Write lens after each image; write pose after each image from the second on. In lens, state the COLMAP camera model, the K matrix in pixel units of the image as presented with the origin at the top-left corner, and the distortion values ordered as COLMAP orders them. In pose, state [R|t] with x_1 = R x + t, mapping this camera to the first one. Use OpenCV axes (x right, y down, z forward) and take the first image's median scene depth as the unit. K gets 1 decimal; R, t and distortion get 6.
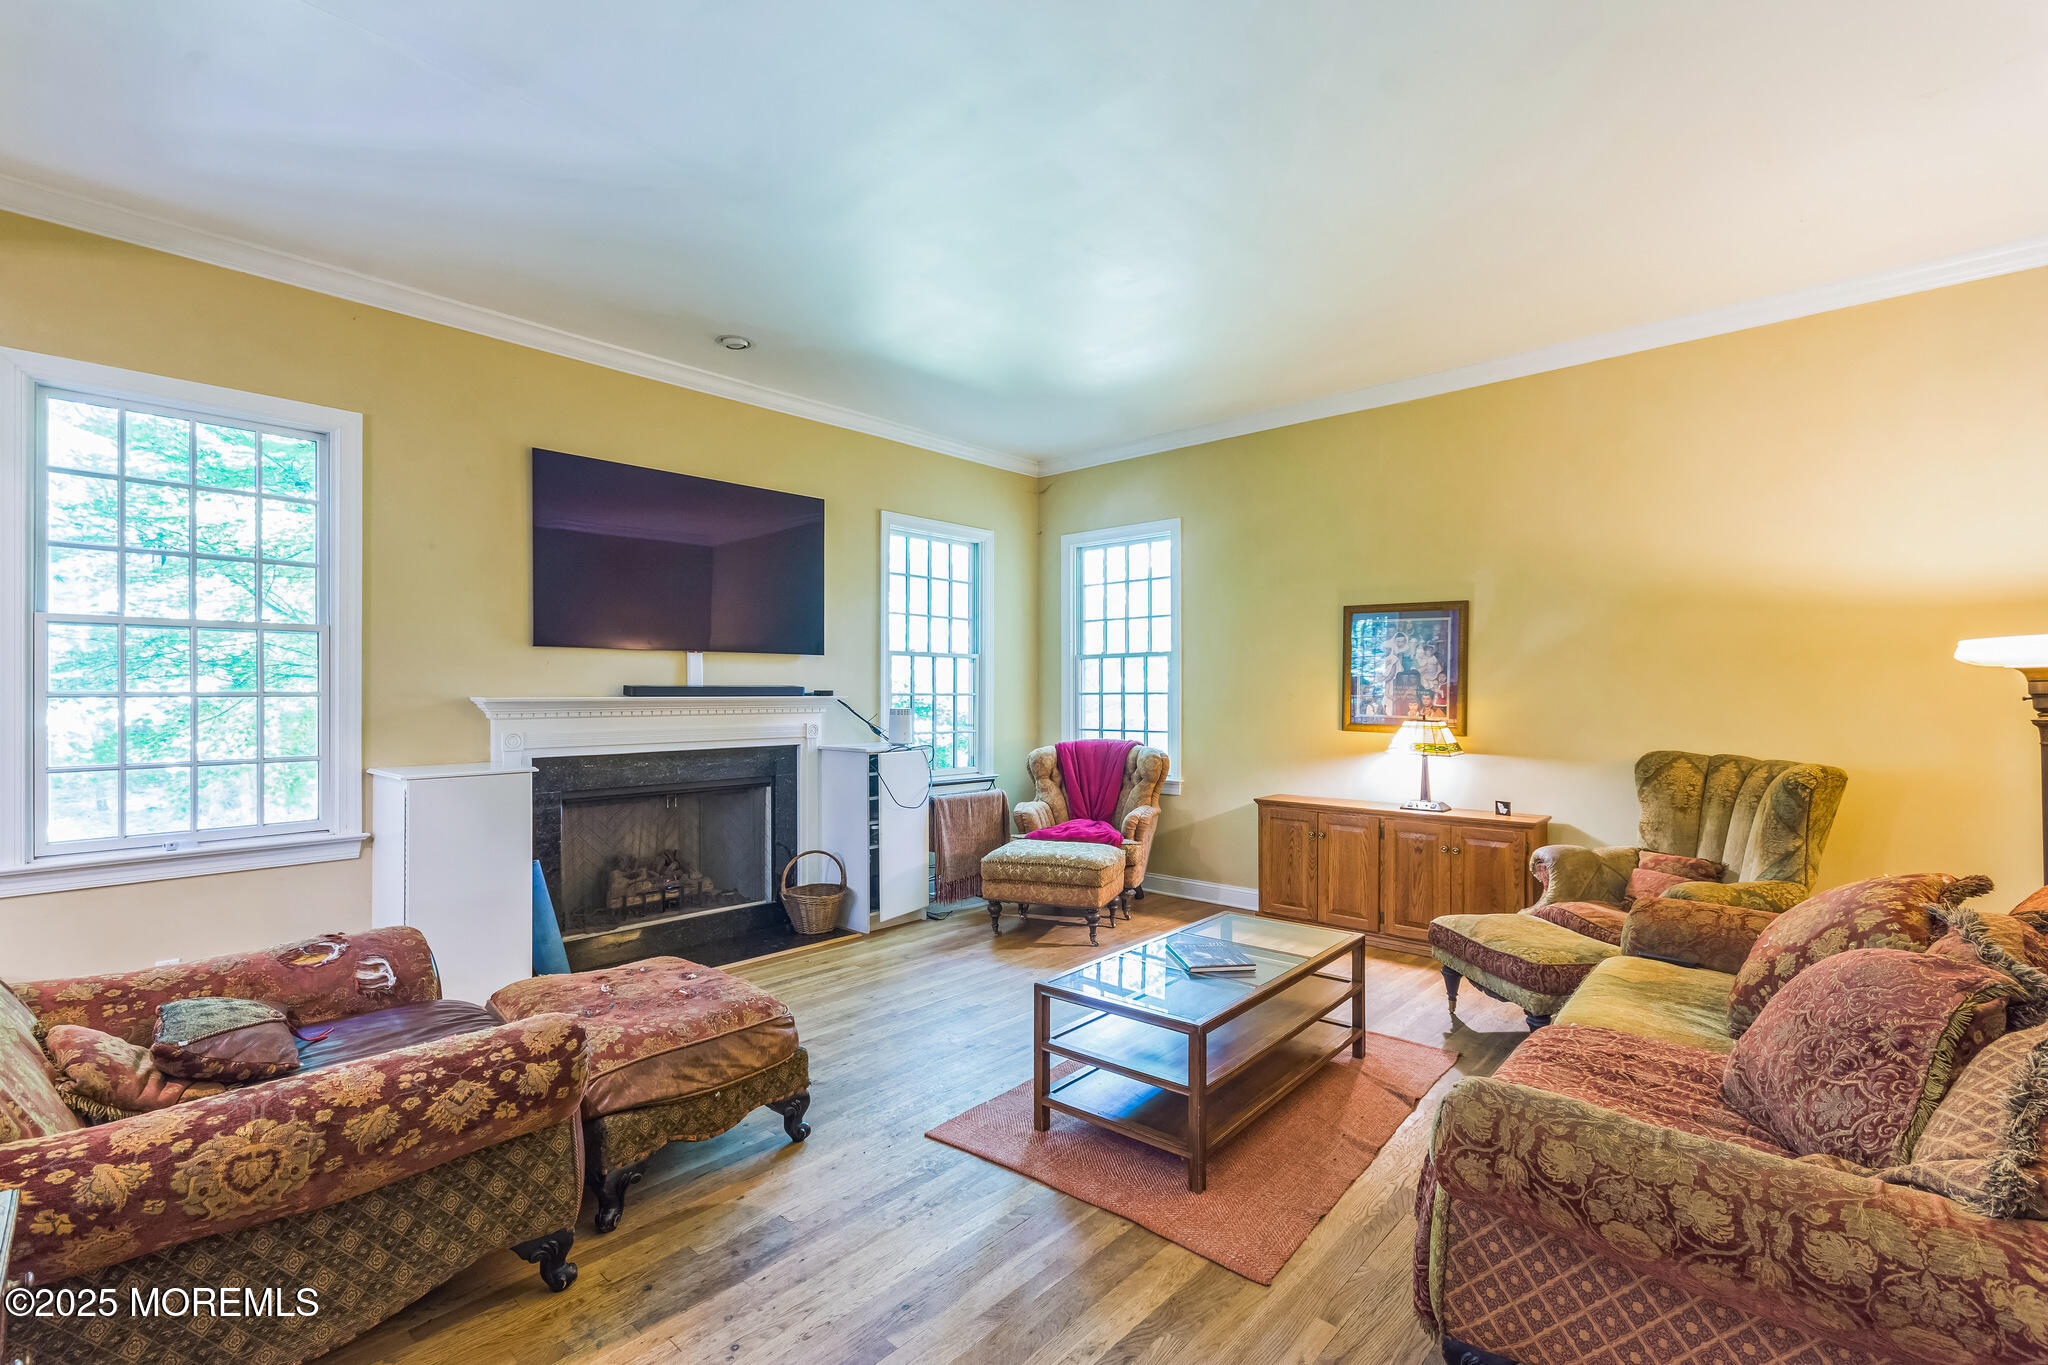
lens RADIAL K [[923.3, 0, 1016.7], [0, 923.3, 690.4], [0, 0, 1]] dist [0.009170, -0.000272]
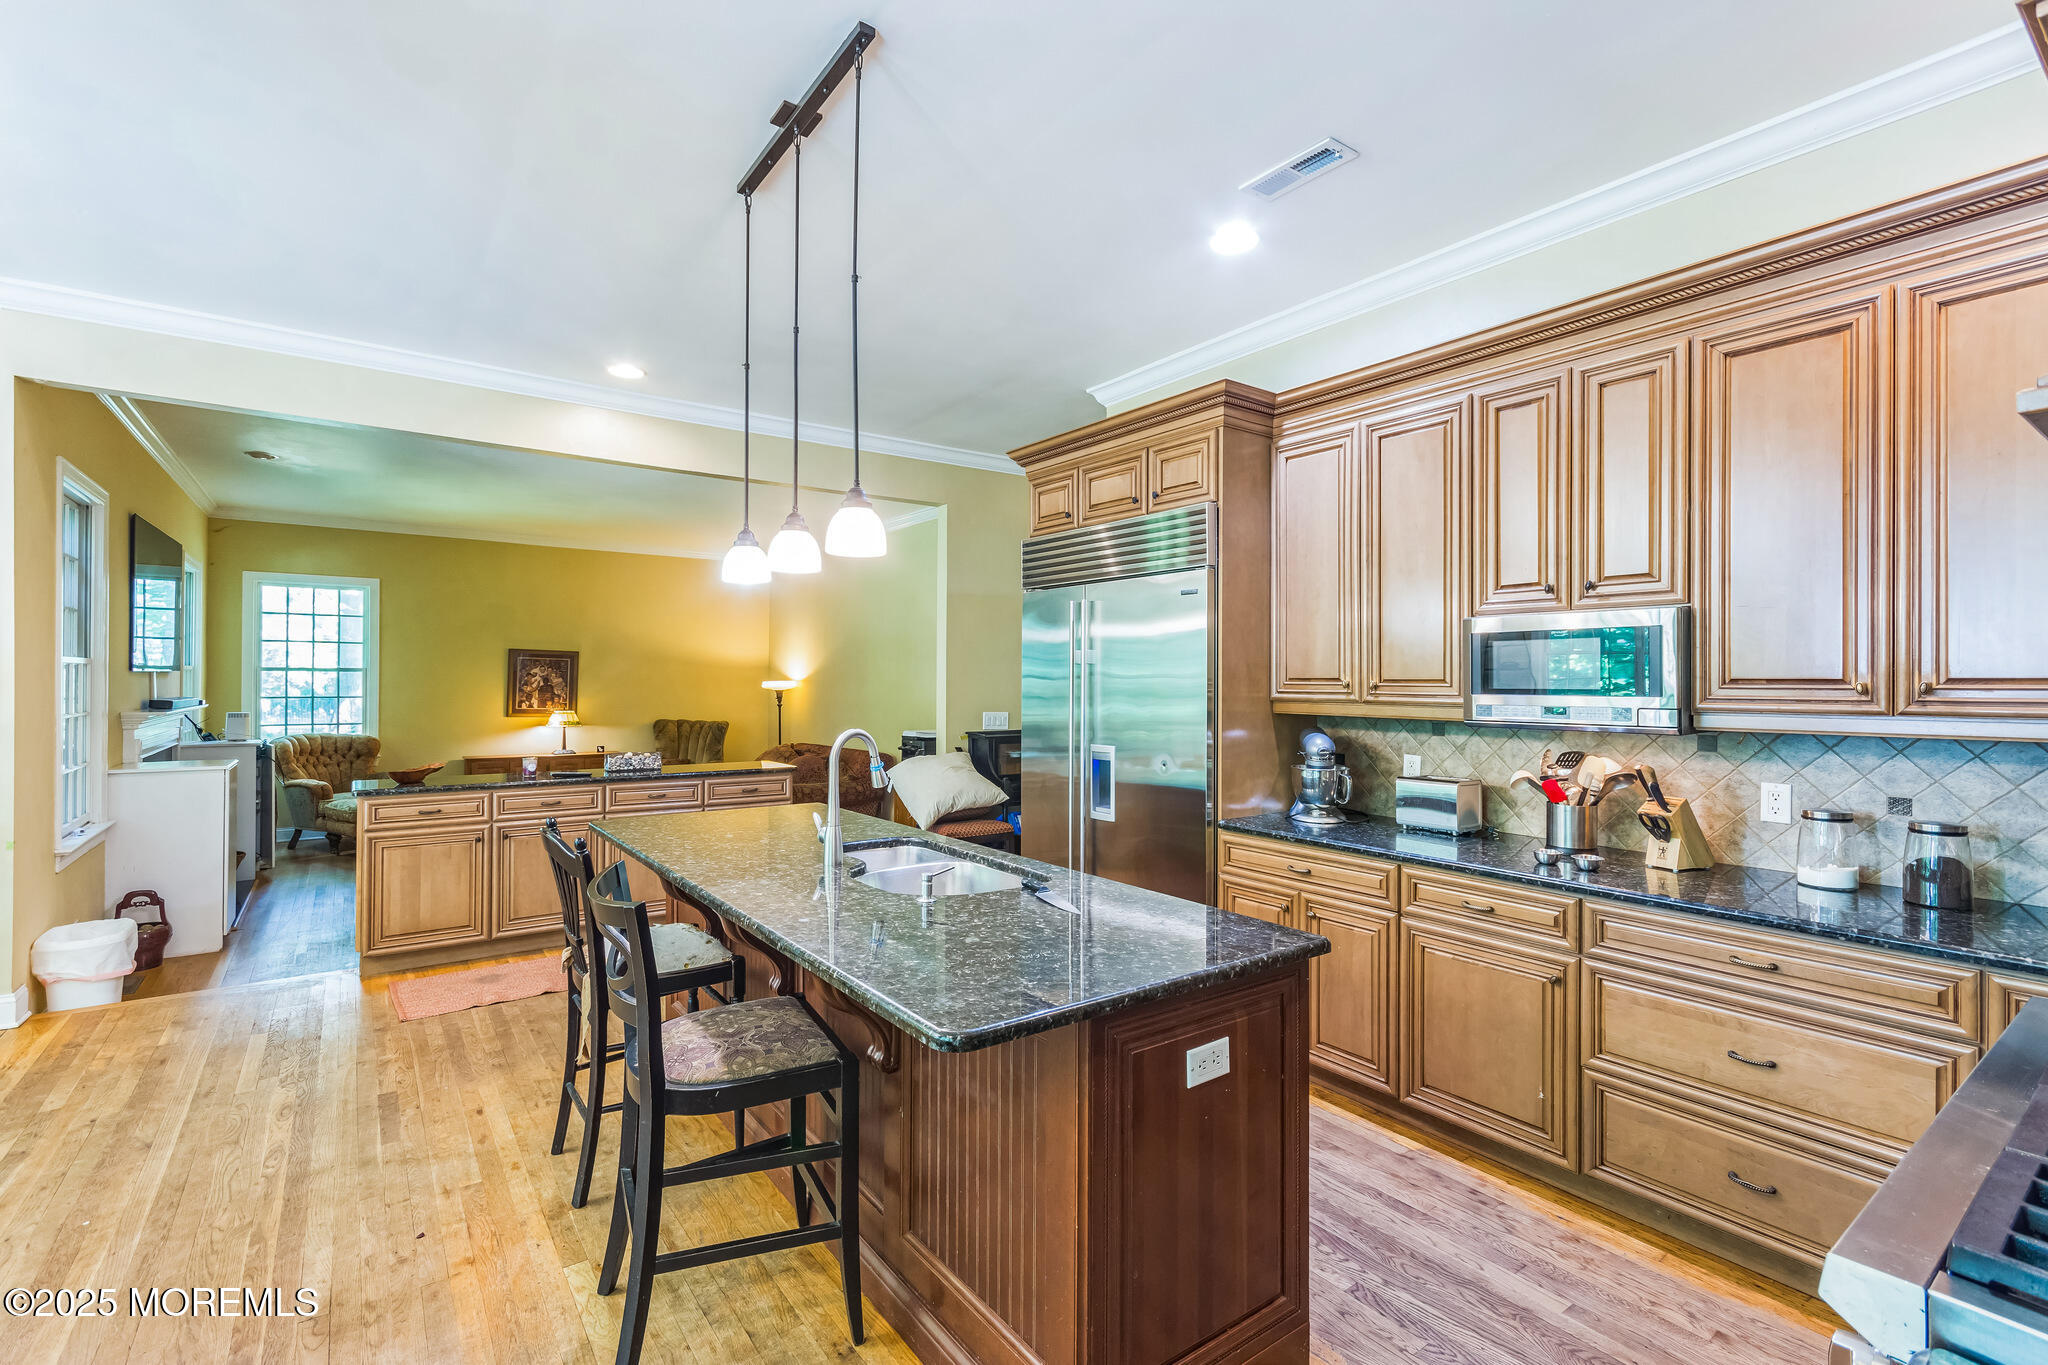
lens RADIAL K [[923.3, 0, 1025.6], [0, 923.3, 677.7], [0, 0, 1]] dist [0.009170, -0.000272]
pose [[0.194707, 0.006214, 0.980842, -1.323465], [-0.010996, 0.999931, -0.004152, -0.040056], [-0.980800, -0.009977, 0.194762, -0.382539]]
